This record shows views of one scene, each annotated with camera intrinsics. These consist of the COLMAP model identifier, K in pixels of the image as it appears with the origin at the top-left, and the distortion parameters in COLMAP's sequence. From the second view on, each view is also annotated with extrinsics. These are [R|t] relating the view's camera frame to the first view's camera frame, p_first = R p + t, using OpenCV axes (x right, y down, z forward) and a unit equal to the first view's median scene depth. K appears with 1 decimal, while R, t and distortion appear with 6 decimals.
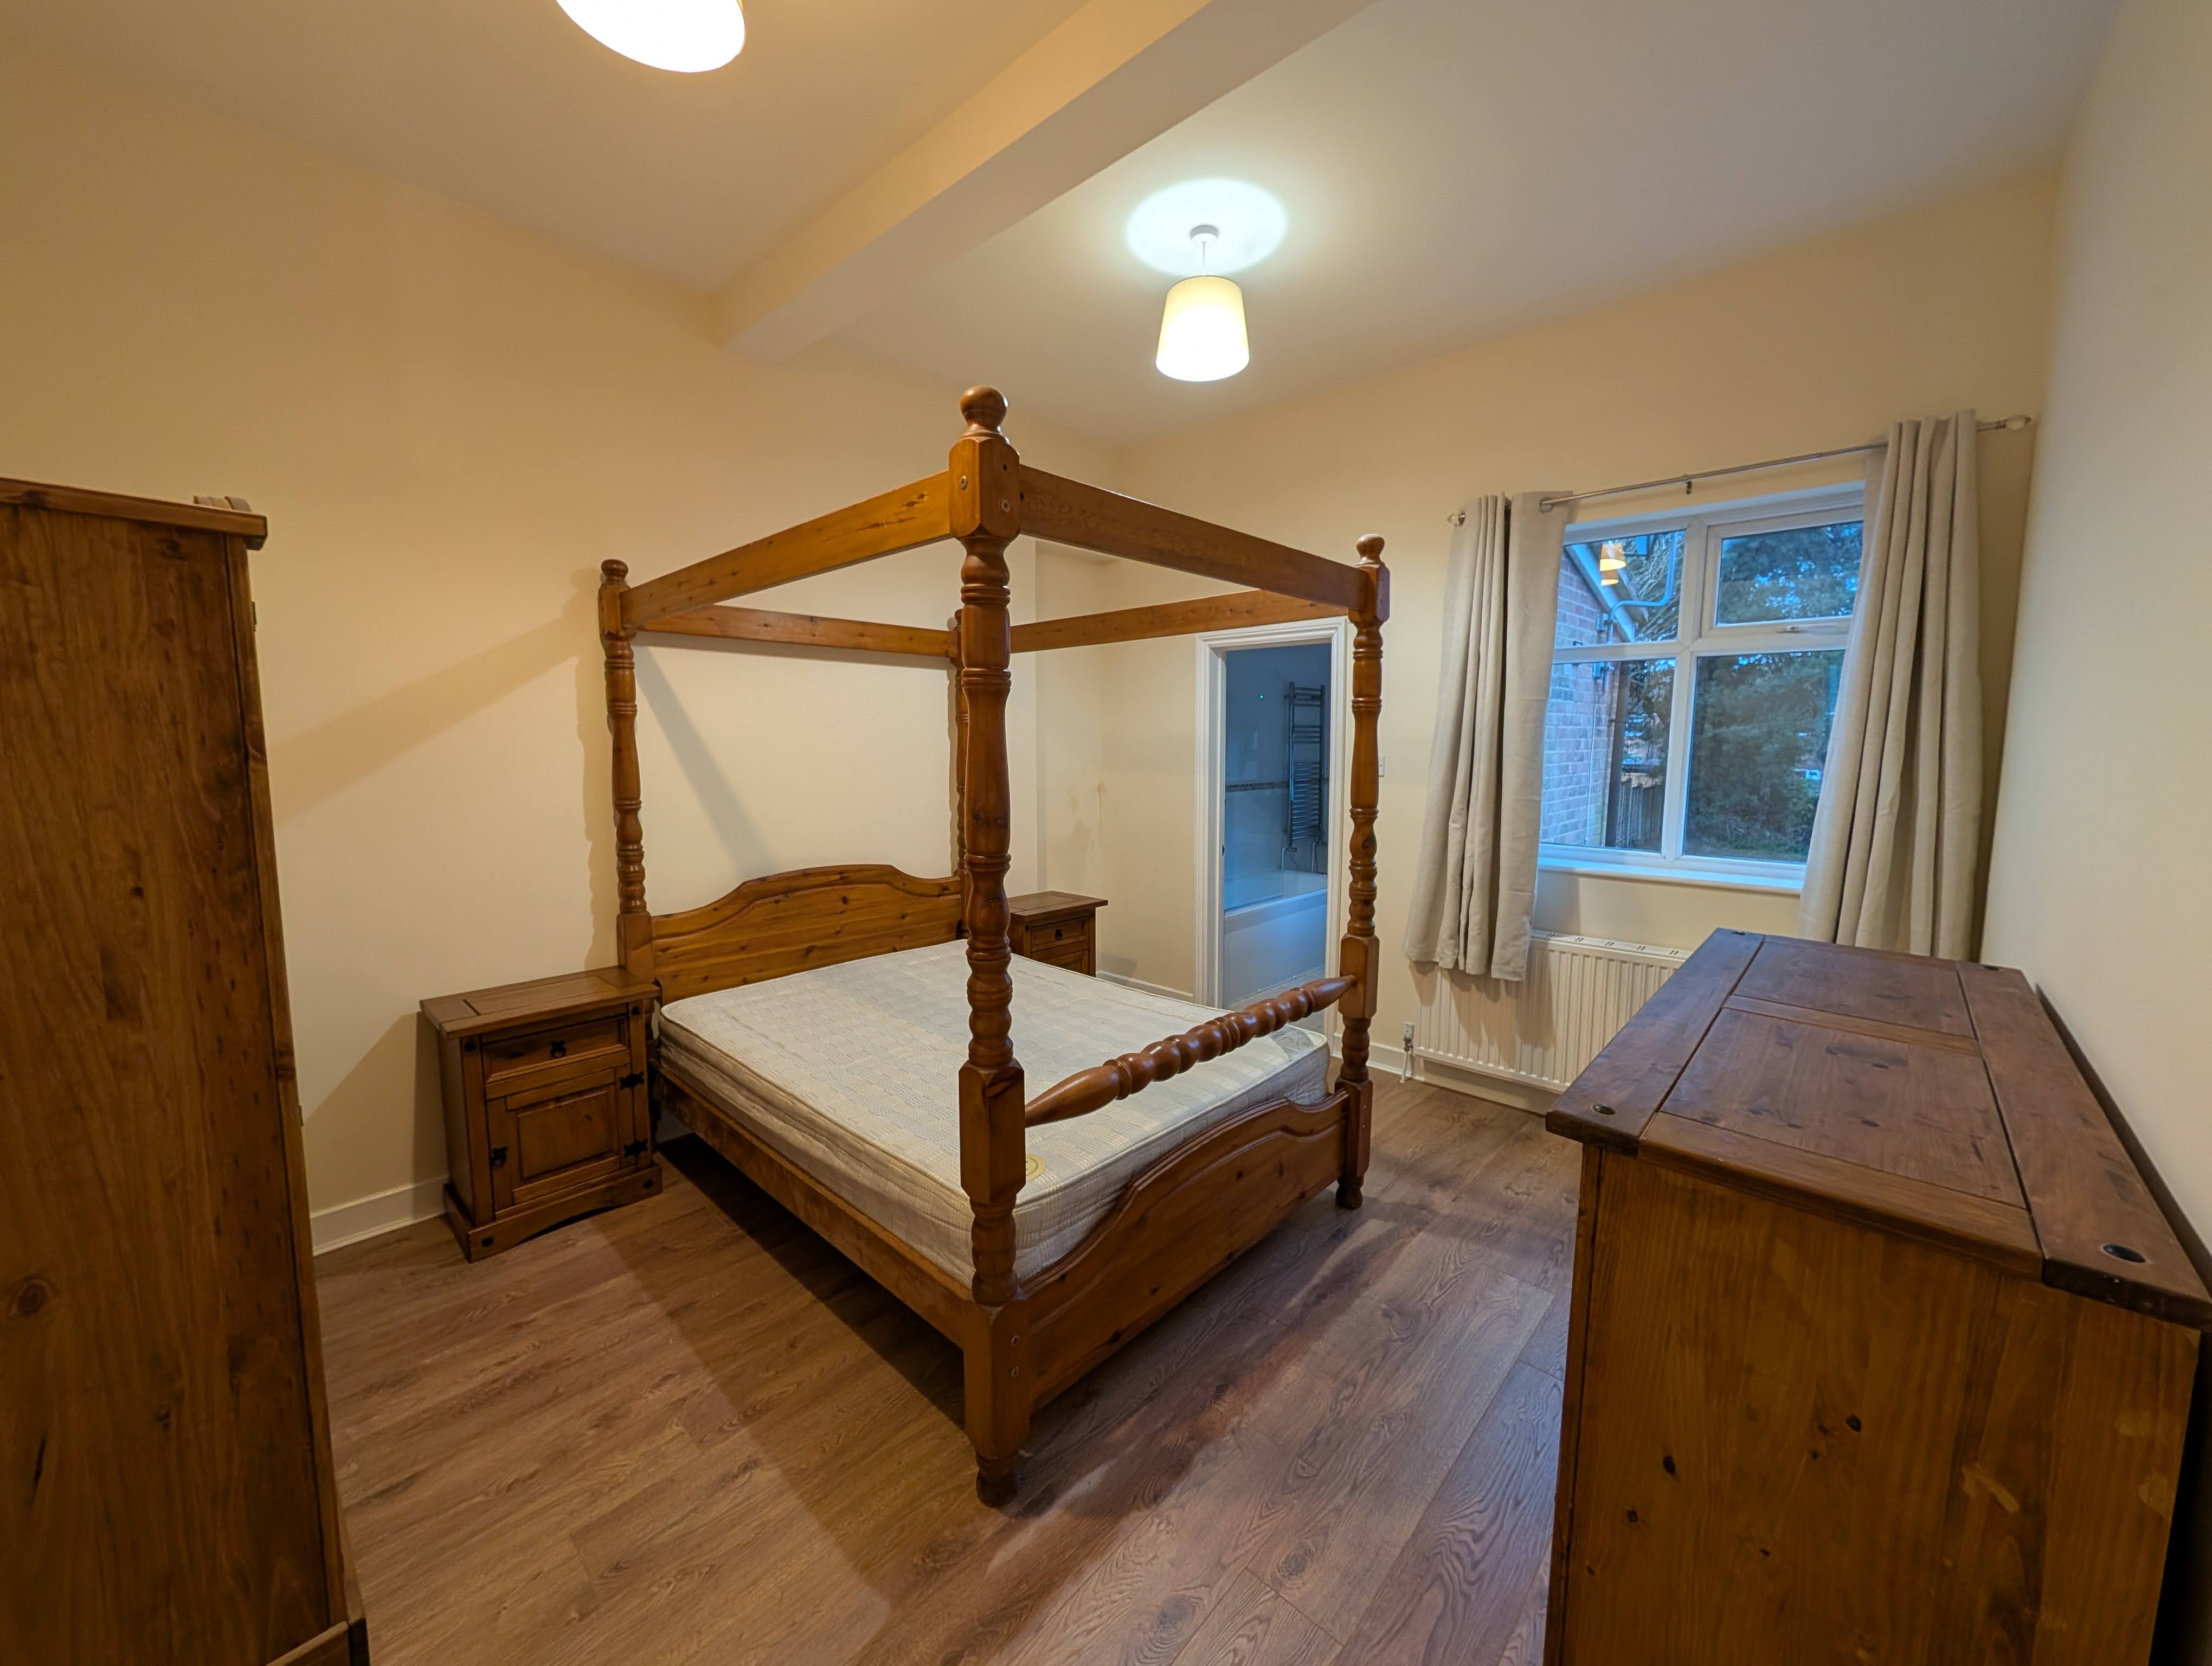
lens RADIAL K [[843.4, 0, 1105.8], [0, 843.4, 823.0], [0, 0, 1]] dist [-0.000019, 0.000448]
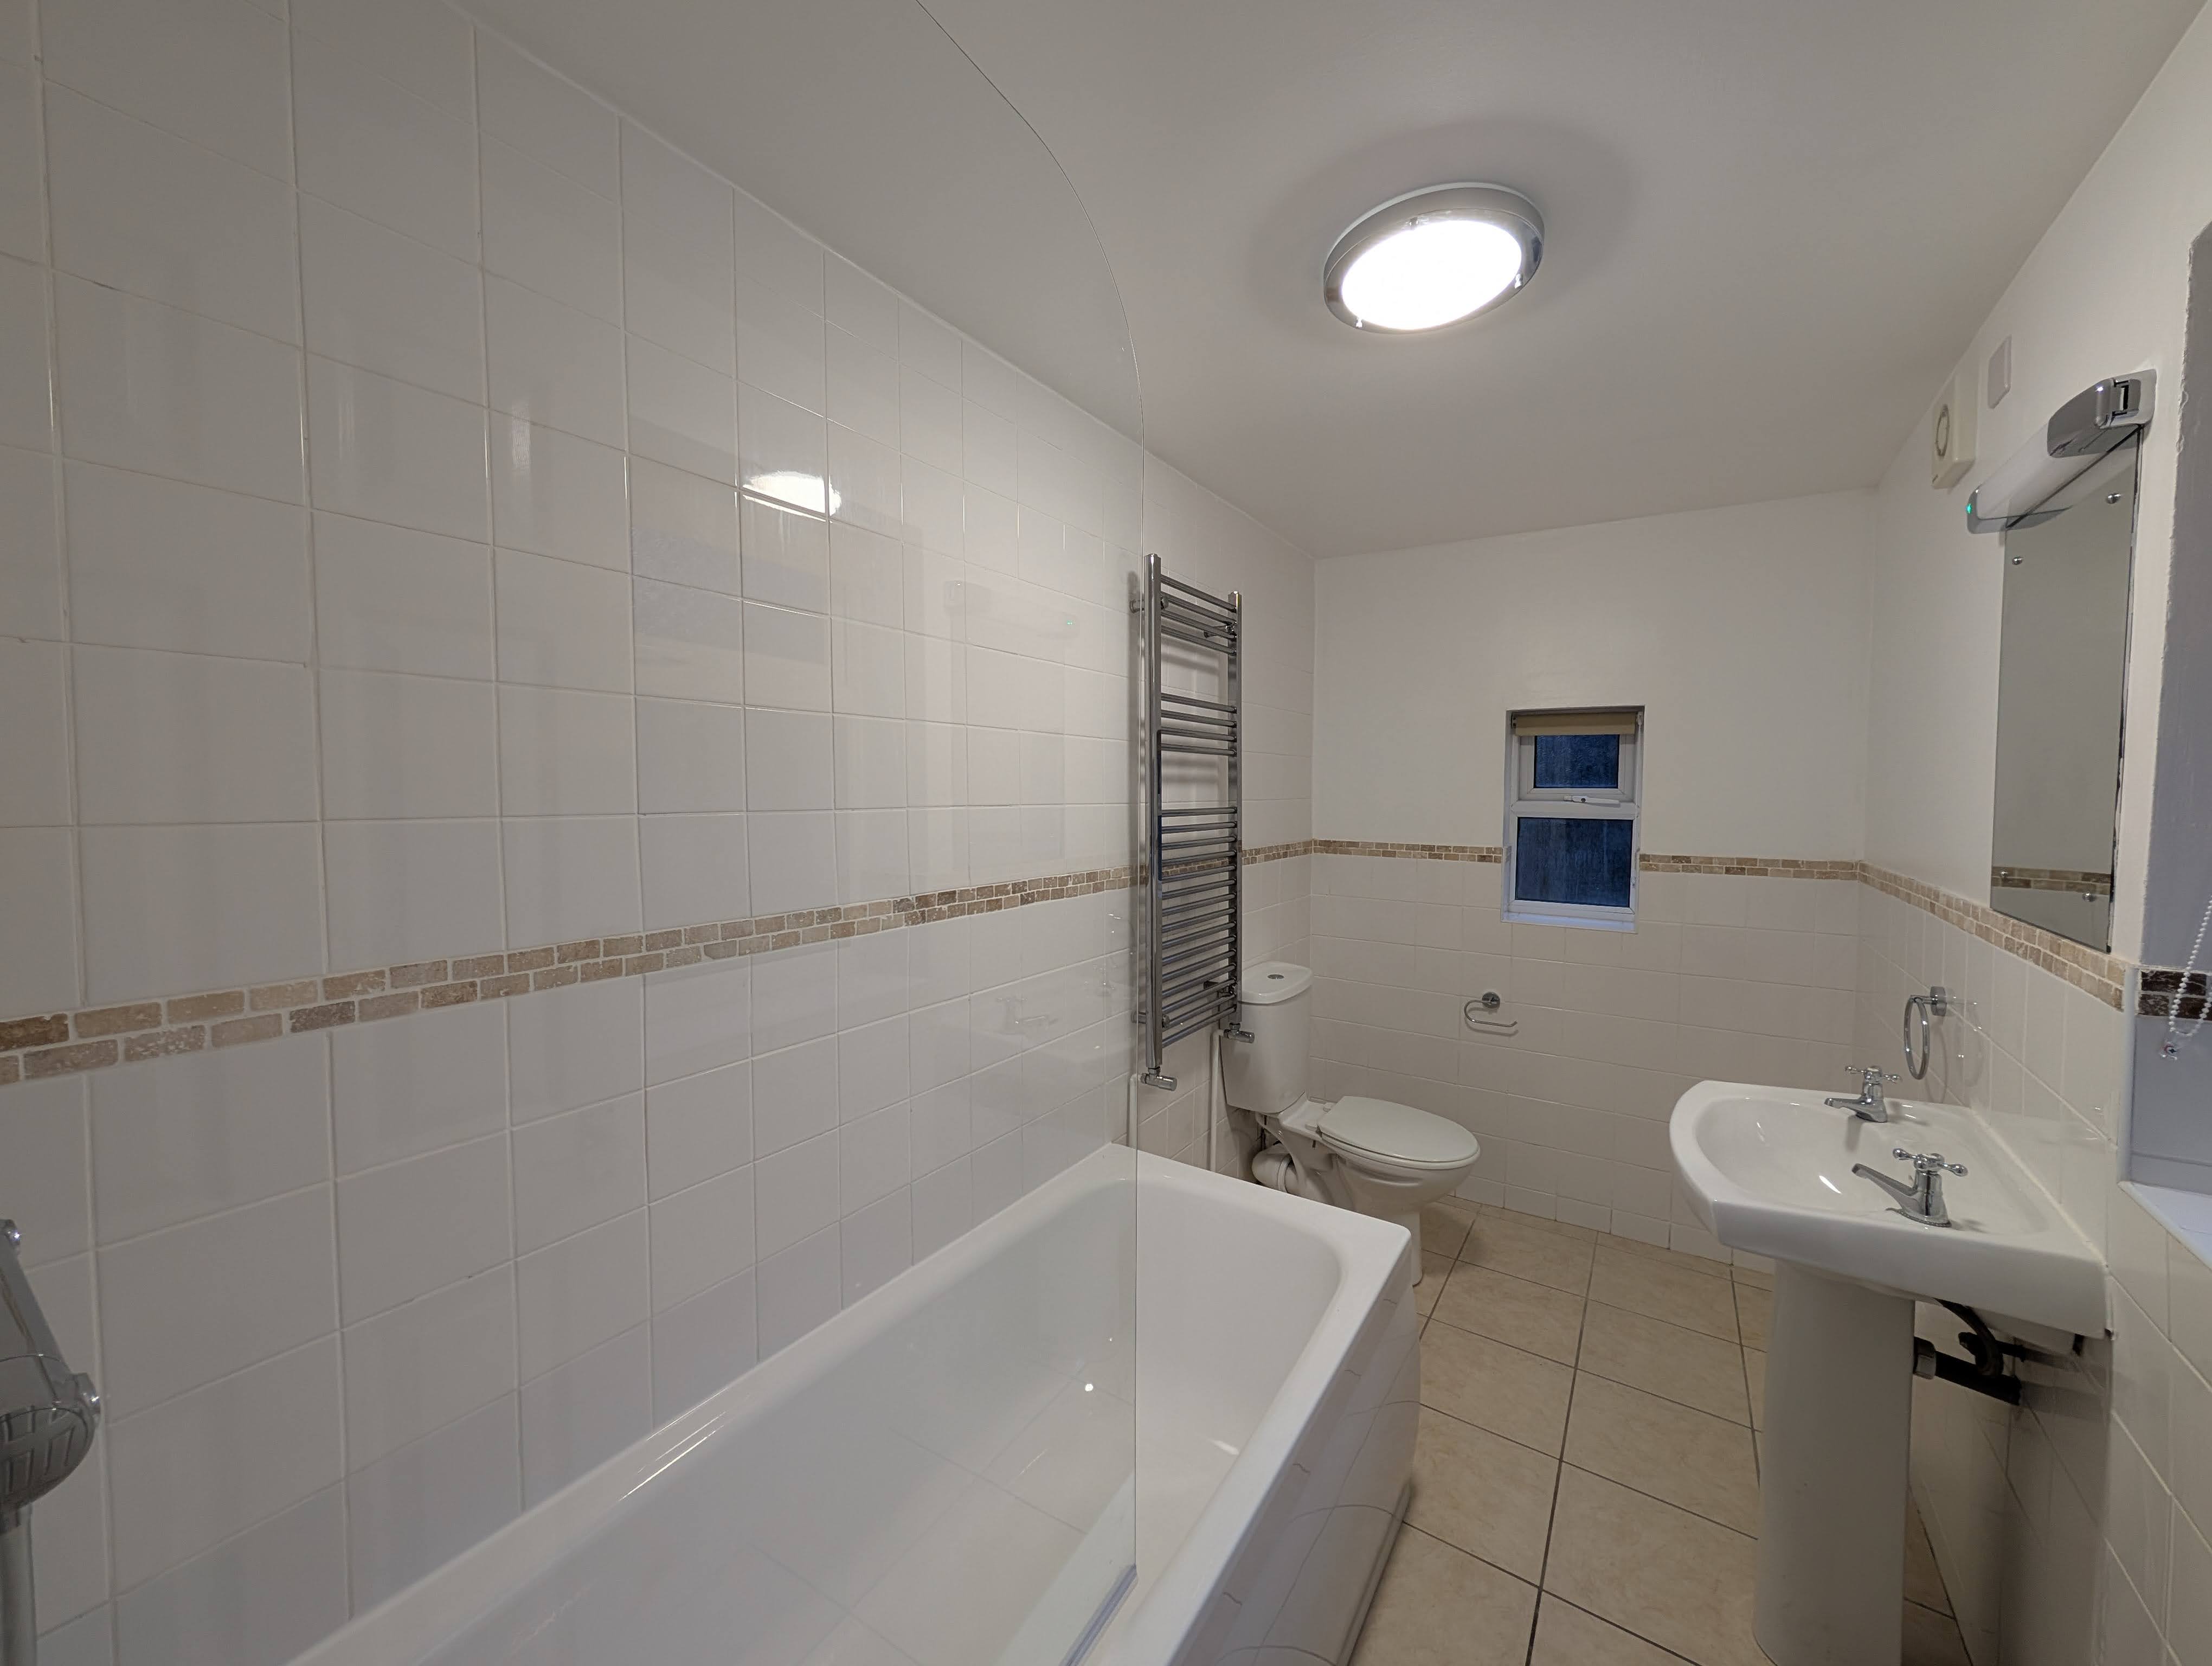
lens RADIAL K [[843.4, 0, 1105.8], [0, 843.4, 823.0], [0, 0, 1]] dist [-0.000019, 0.000448]
pose [[0.987518, 0.003249, 0.157471, 0.145805], [0.006027, 0.998275, -0.058395, -0.046788], [-0.157389, 0.058615, 0.985796, 0.663283]]
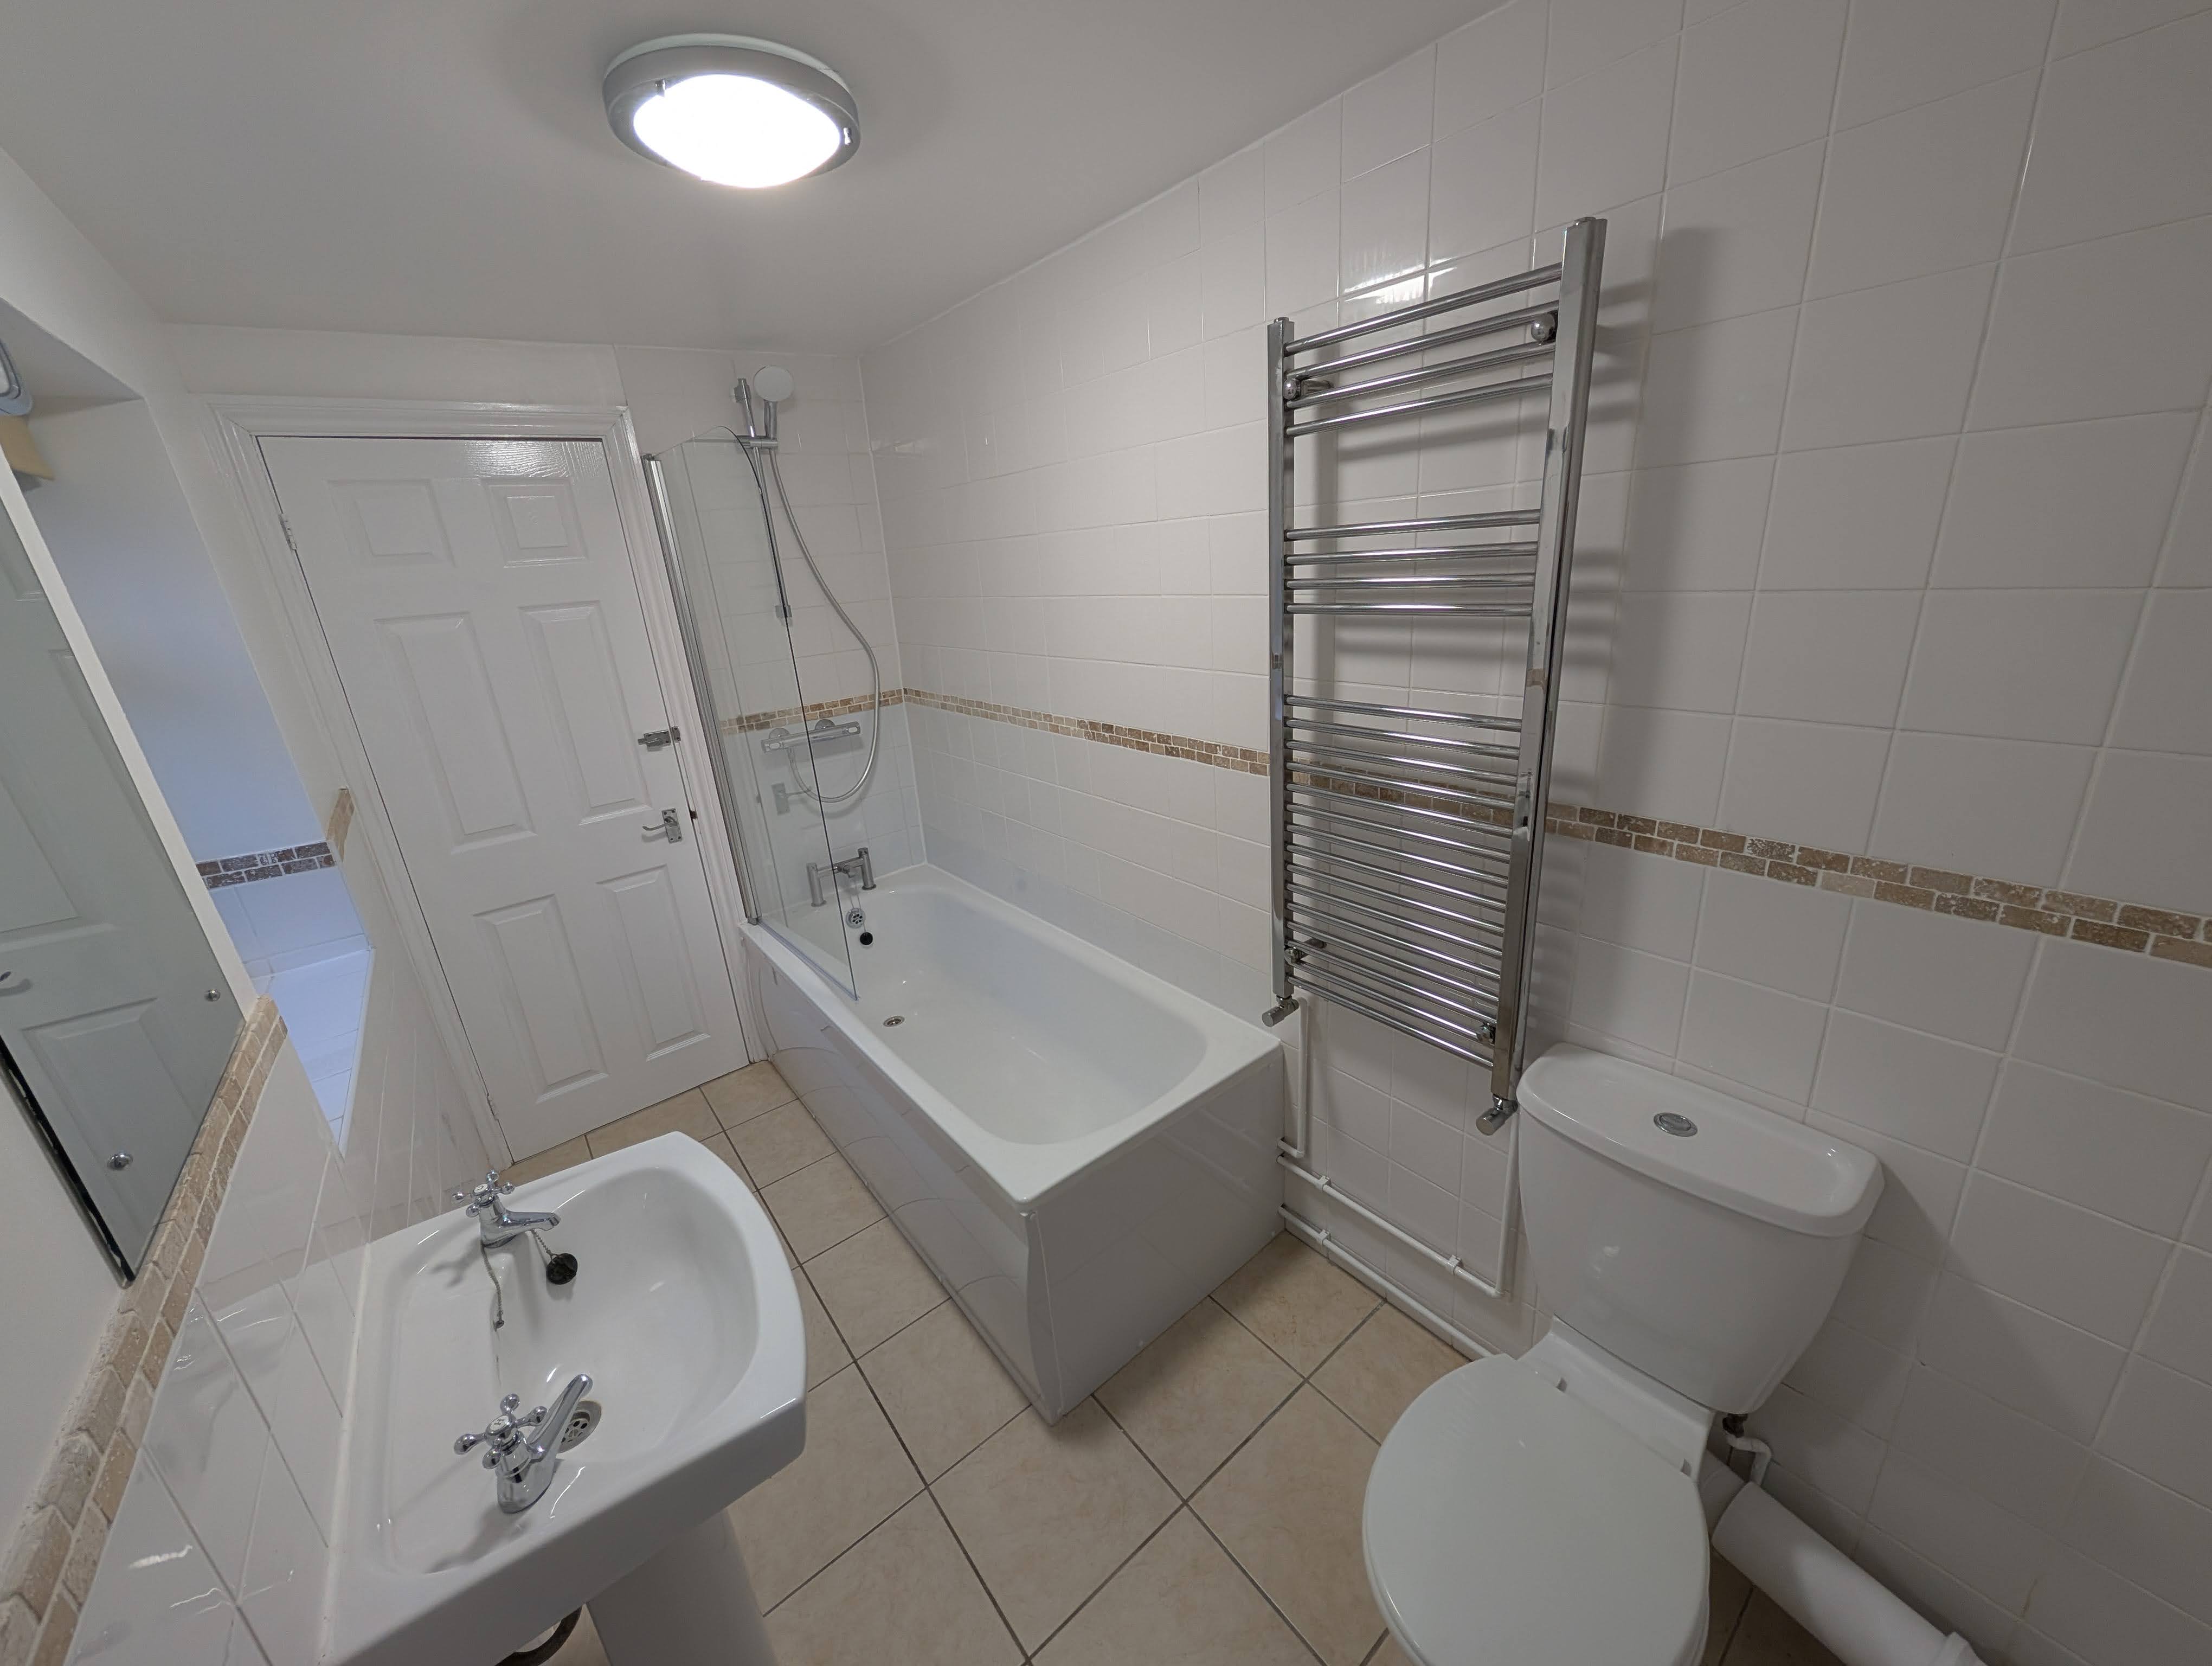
lens RADIAL K [[843.4, 0, 1105.8], [0, 843.4, 823.0], [0, 0, 1]] dist [-0.000019, 0.000448]
pose [[-0.140024, 0.328165, -0.934185, 0.453431], [-0.022149, 0.942205, 0.334303, -0.113906], [0.989900, 0.067502, -0.124663, 0.948555]]
